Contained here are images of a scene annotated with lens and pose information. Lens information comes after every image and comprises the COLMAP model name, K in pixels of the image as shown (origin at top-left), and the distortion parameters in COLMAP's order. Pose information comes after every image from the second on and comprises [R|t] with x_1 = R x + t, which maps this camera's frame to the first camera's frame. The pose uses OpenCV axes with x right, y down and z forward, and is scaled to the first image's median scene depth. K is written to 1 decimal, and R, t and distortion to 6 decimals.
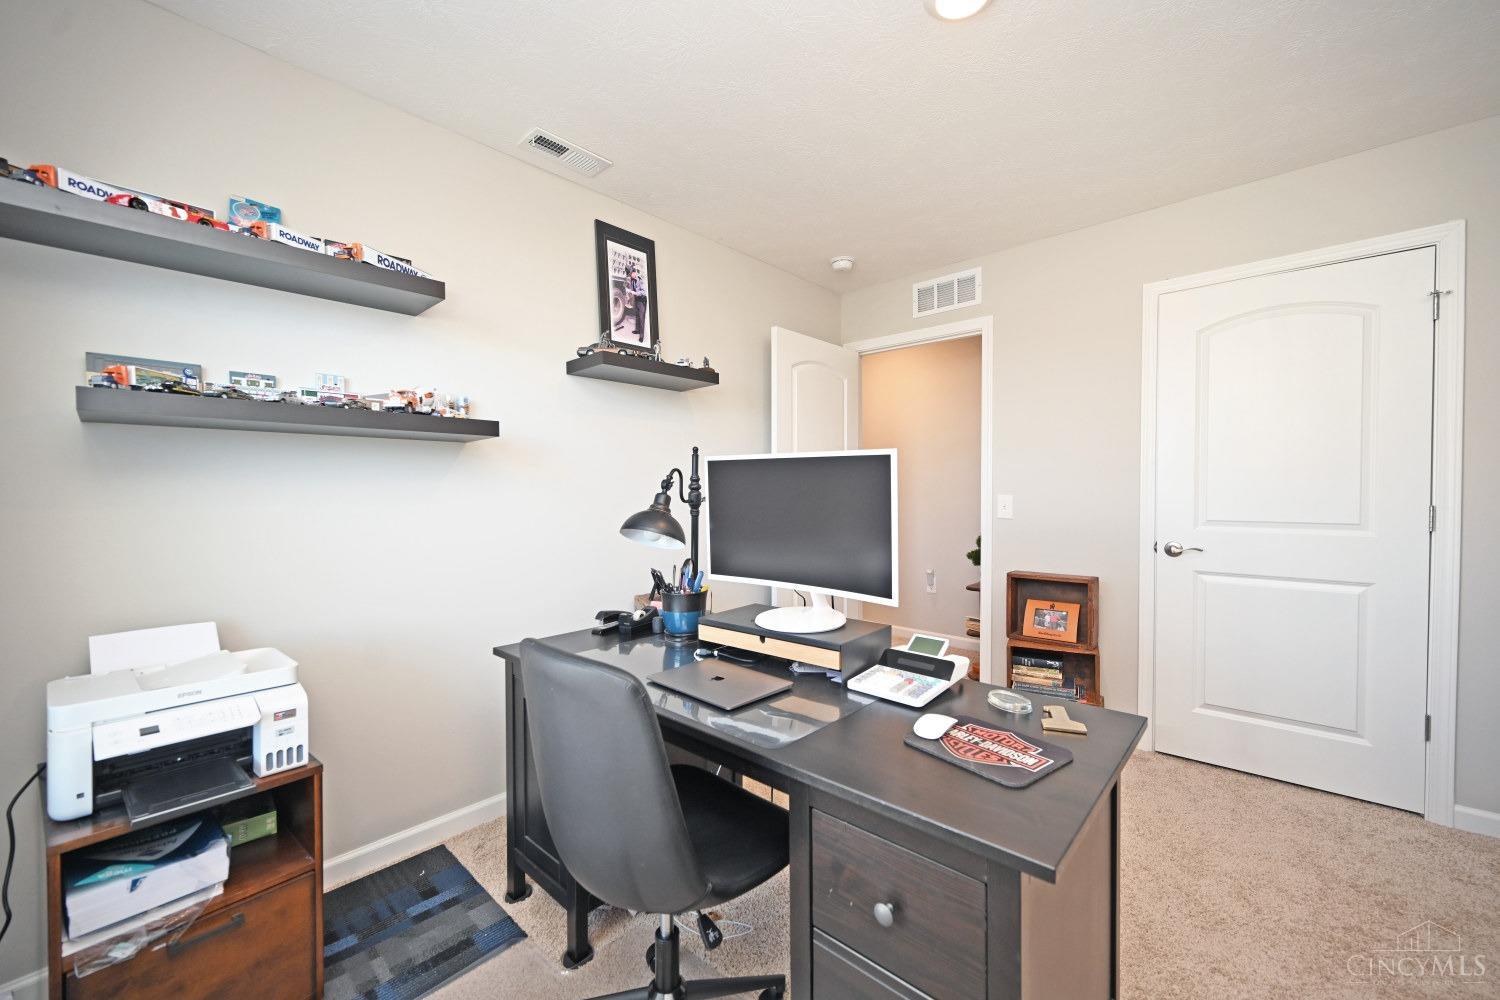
lens RADIAL K [[593.2, 0, 752.1], [0, 593.2, 497.4], [0, 0, 1]] dist [0.003296, 0.000146]
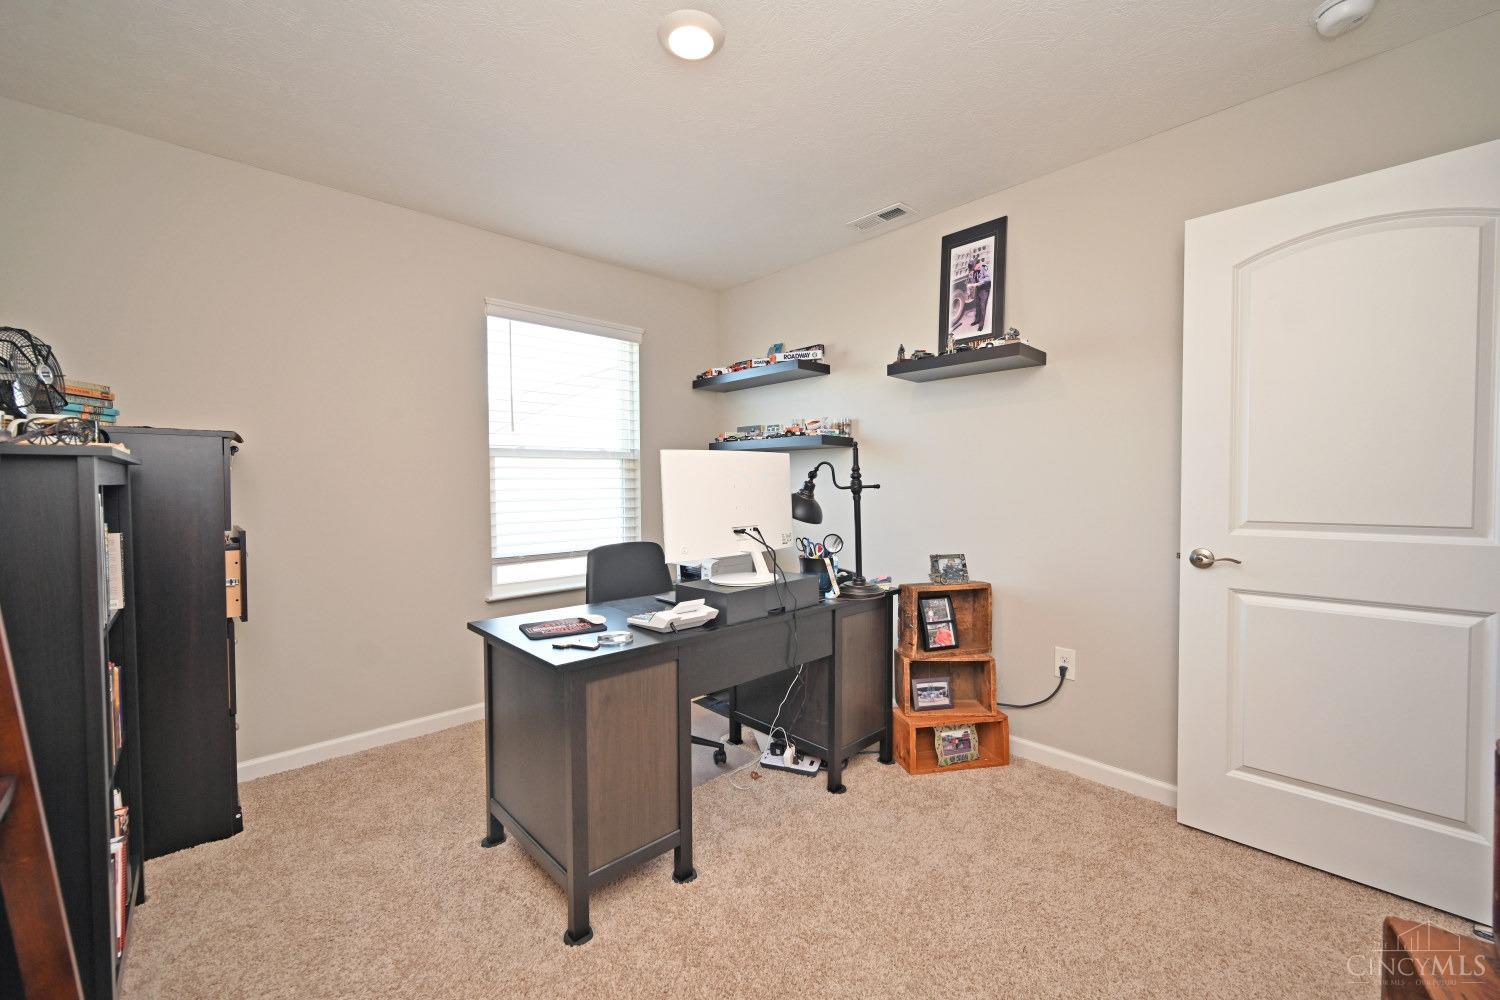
lens RADIAL K [[593.2, 0, 753.0], [0, 593.2, 497.8], [0, 0, 1]] dist [0.003296, 0.000146]
pose [[-0.065171, 0.034109, -0.997291, 0.881674], [-0.007352, 0.999372, 0.034661, -0.010809], [0.997847, 0.009591, -0.064879, 0.705862]]
